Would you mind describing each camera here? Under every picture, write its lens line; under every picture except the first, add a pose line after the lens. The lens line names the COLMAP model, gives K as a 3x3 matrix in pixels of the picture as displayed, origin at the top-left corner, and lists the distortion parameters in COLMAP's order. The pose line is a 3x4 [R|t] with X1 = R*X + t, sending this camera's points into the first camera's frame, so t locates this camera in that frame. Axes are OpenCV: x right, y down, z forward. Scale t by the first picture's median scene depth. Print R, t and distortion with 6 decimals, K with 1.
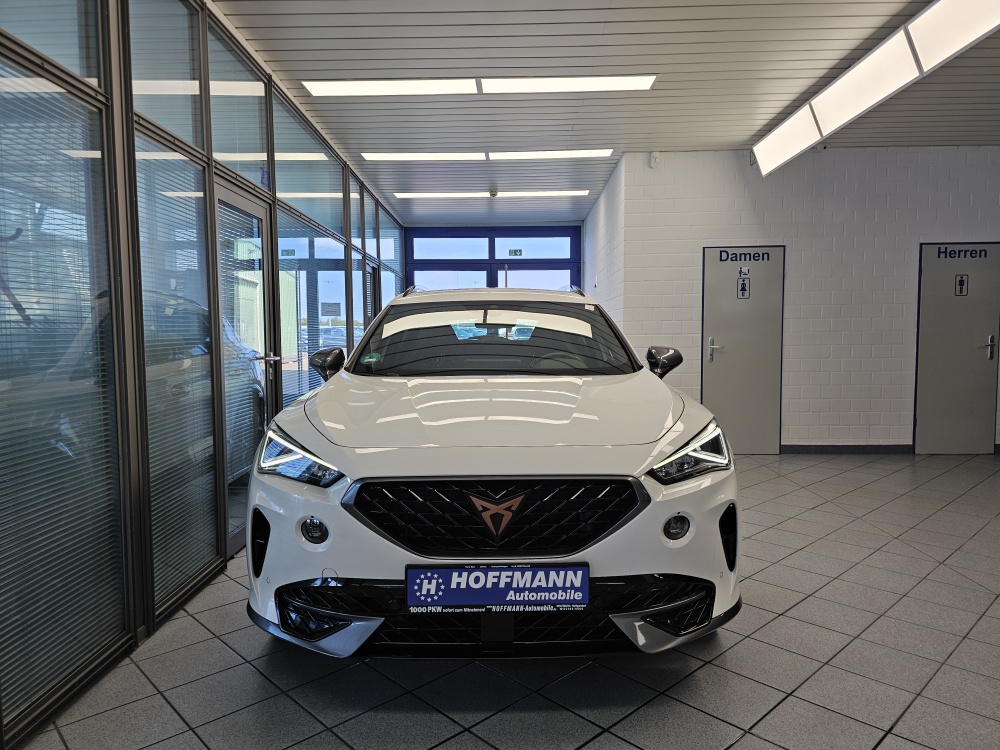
lens RADIAL K [[676.0, 0, 500.6], [0, 676.0, 375.2], [0, 0, 1]] dist [0.056646, -0.053019]
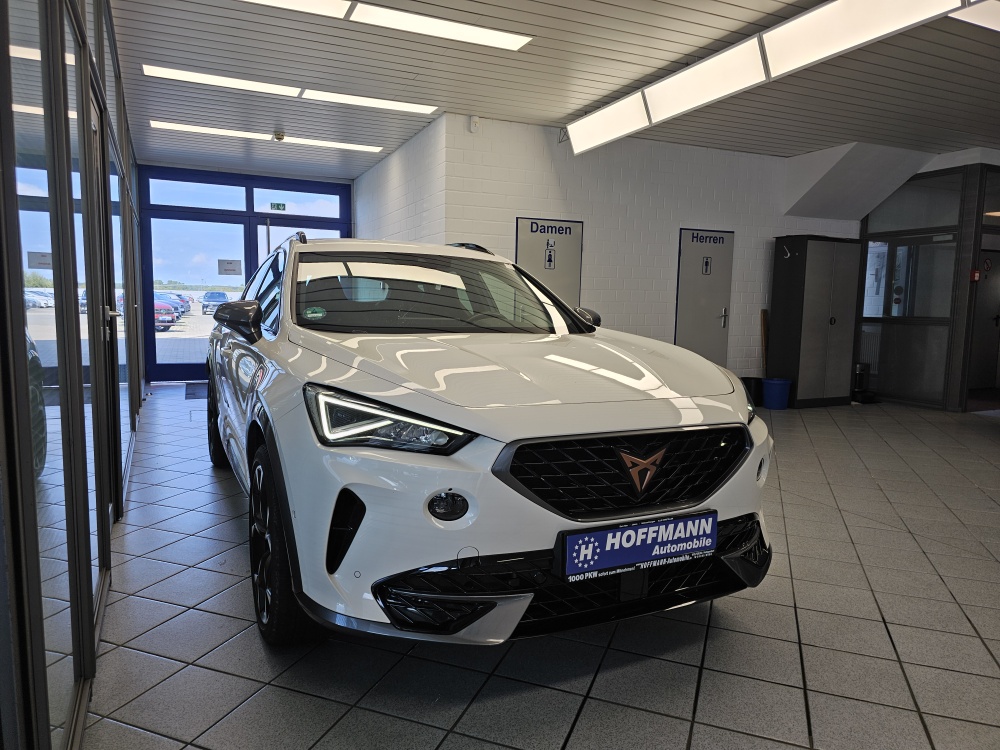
lens RADIAL K [[676.0, 0, 497.4], [0, 676.0, 378.7], [0, 0, 1]] dist [0.056646, -0.053019]
pose [[0.903957, -0.022015, 0.427057, -0.603203], [0.001548, 0.998836, 0.048214, 0.029940], [-0.427621, -0.042922, 0.902939, 0.224678]]
